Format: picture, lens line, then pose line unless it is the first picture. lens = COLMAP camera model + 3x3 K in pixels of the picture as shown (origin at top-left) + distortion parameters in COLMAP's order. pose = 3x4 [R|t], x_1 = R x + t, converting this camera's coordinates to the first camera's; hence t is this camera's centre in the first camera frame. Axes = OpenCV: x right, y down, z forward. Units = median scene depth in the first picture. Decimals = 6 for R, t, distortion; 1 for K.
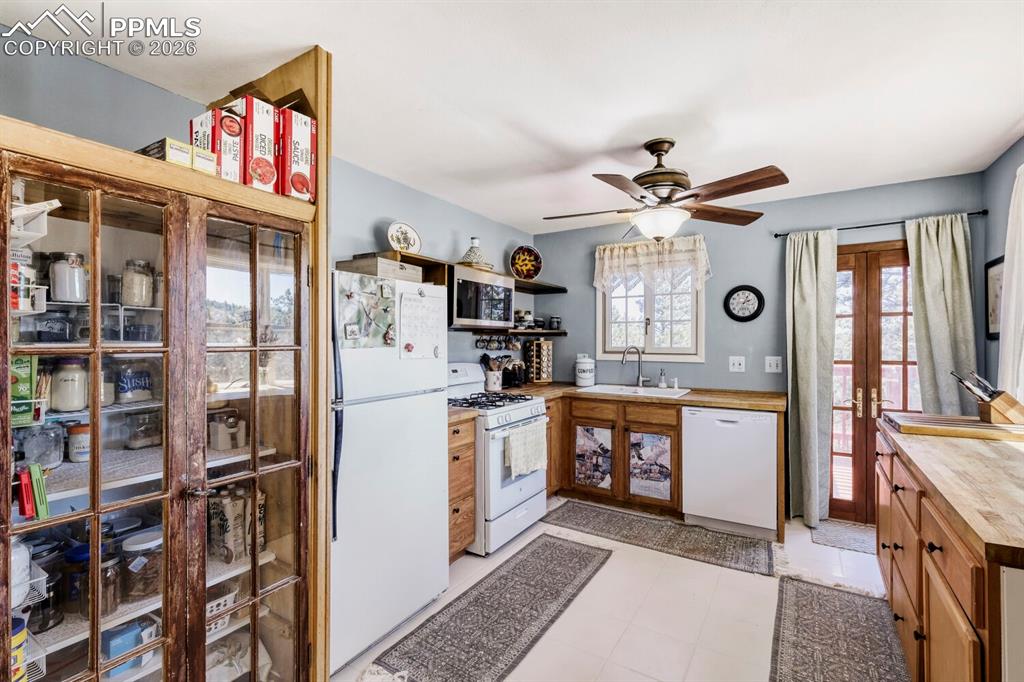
lens RADIAL K [[462.2, 0, 514.4], [0, 462.2, 345.2], [0, 0, 1]] dist [-0.008118, 0.000267]
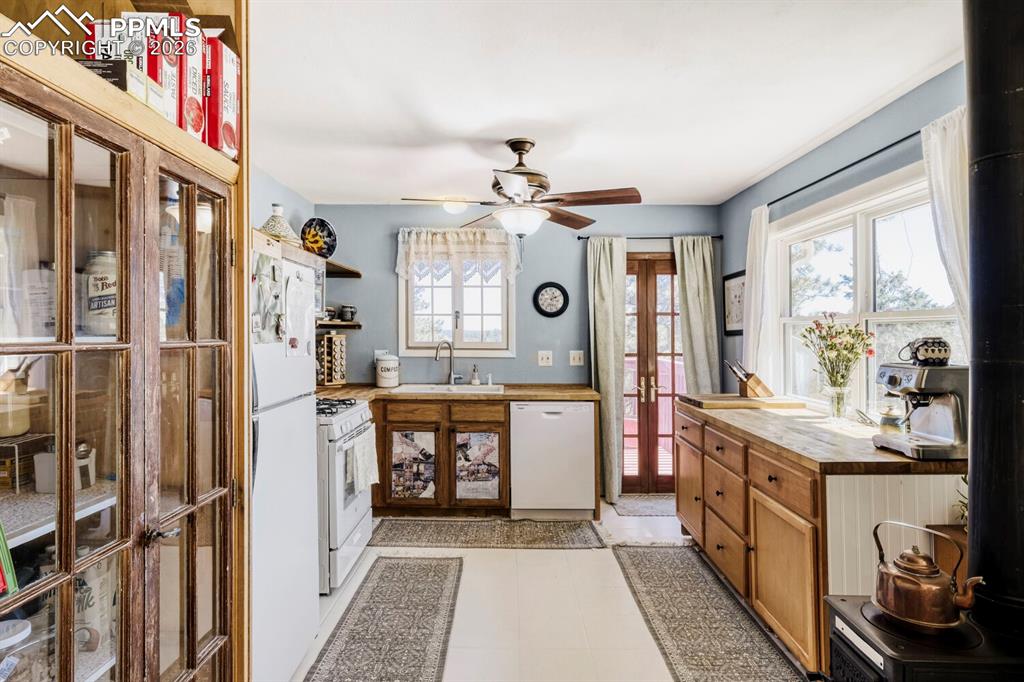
lens RADIAL K [[564.7, 0, 511.1], [0, 564.7, 333.4], [0, 0, 1]] dist [-0.003430, -0.002719]
pose [[0.852150, 0.006173, 0.523260, -0.289889], [-0.000147, 0.999933, -0.011557, -0.000152], [-0.523297, 0.009772, 0.852094, -0.039633]]
